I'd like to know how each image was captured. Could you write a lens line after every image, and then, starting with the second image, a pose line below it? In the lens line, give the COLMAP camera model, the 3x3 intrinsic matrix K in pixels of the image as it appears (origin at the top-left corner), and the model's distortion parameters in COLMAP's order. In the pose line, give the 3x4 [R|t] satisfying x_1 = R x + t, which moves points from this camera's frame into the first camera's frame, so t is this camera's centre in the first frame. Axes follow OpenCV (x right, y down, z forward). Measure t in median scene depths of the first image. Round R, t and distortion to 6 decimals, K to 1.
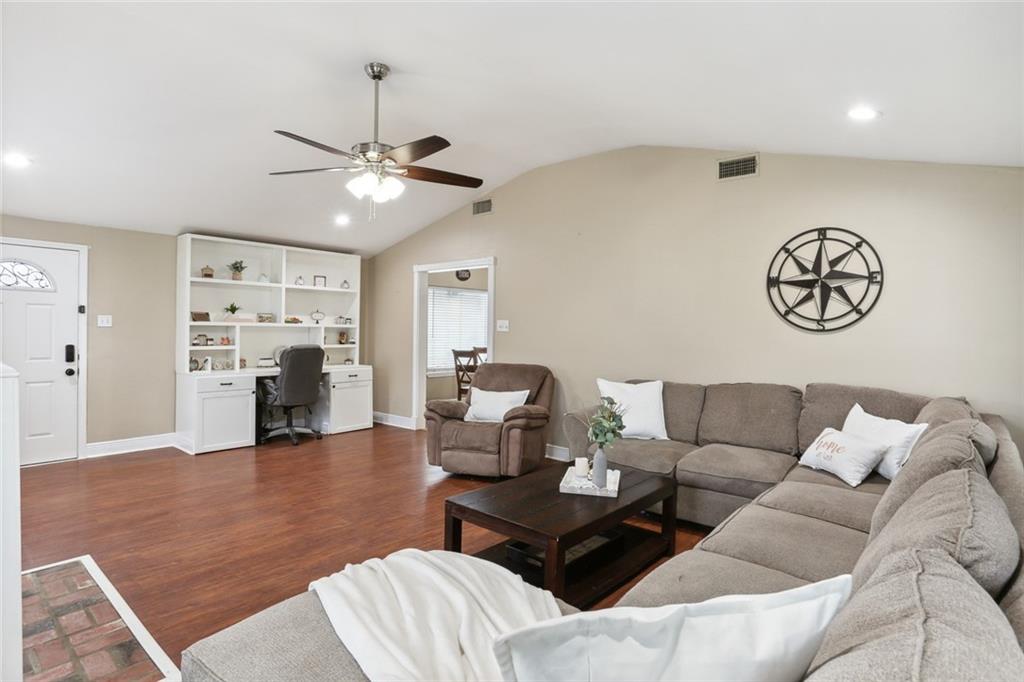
lens RADIAL K [[538.5, 0, 505.2], [0, 538.5, 340.5], [0, 0, 1]] dist [-0.019902, 0.001796]
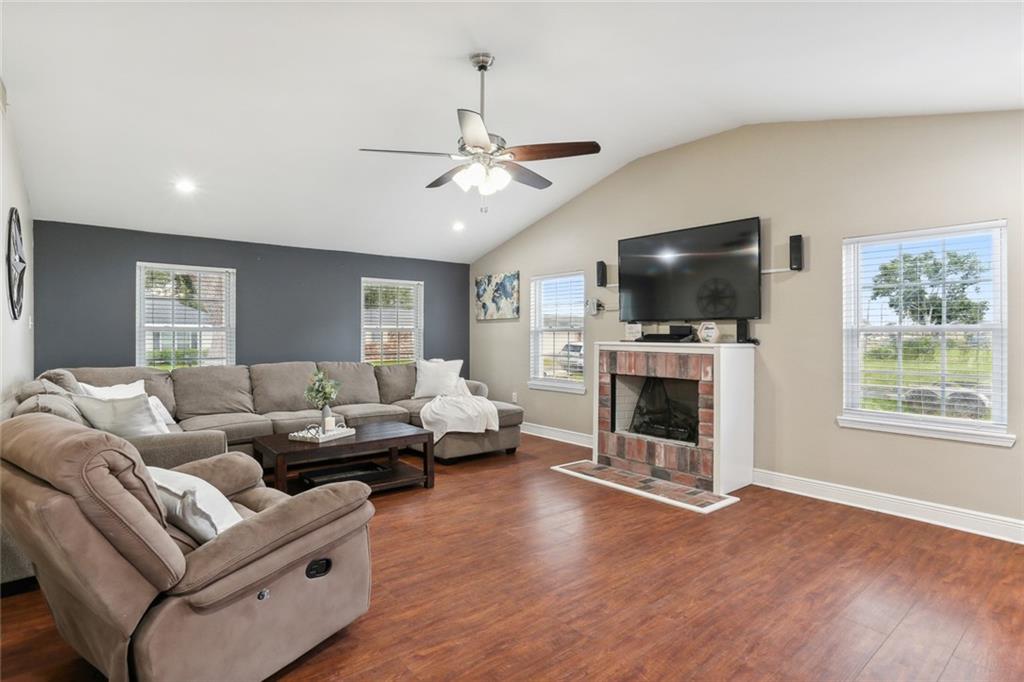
lens RADIAL K [[512.8, 0, 519.5], [0, 512.8, 334.1], [0, 0, 1]] dist [-0.032114, 0.007023]
pose [[-0.989033, -0.018144, 0.146577, -0.411334], [-0.014636, 0.999581, 0.024974, -0.025535], [-0.146969, 0.022555, -0.988884, 1.751360]]
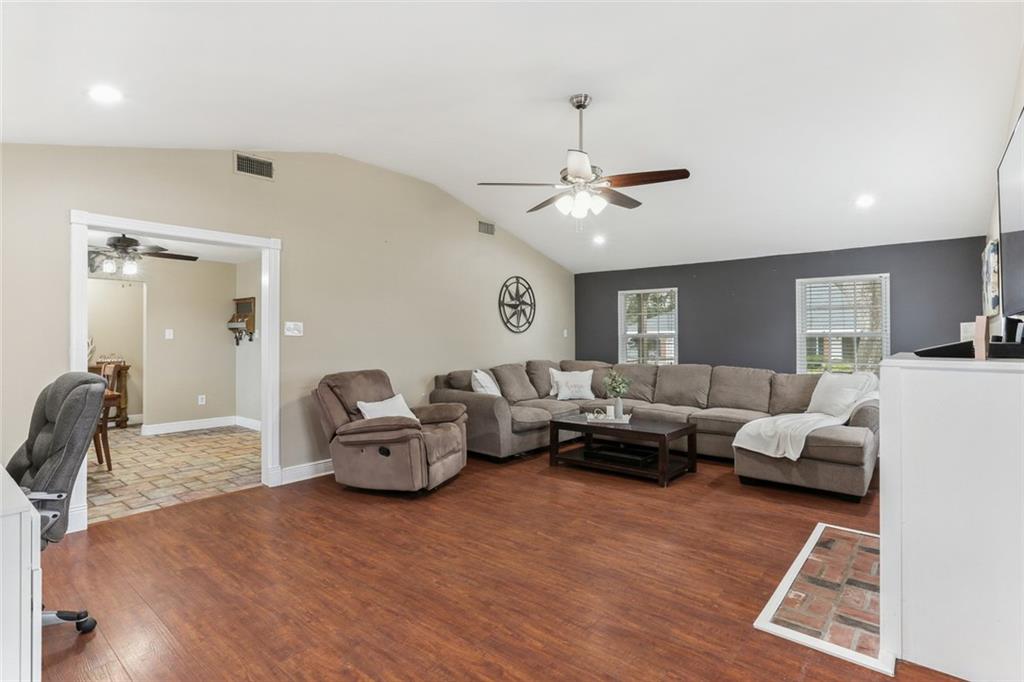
lens RADIAL K [[512.8, 0, 514.5], [0, 512.8, 338.4], [0, 0, 1]] dist [-0.032114, 0.007023]
pose [[-0.030037, -0.015613, 0.999427, -1.184712], [0.024538, 0.999565, 0.016353, -0.026224], [-0.999248, 0.025016, -0.029640, 1.072108]]
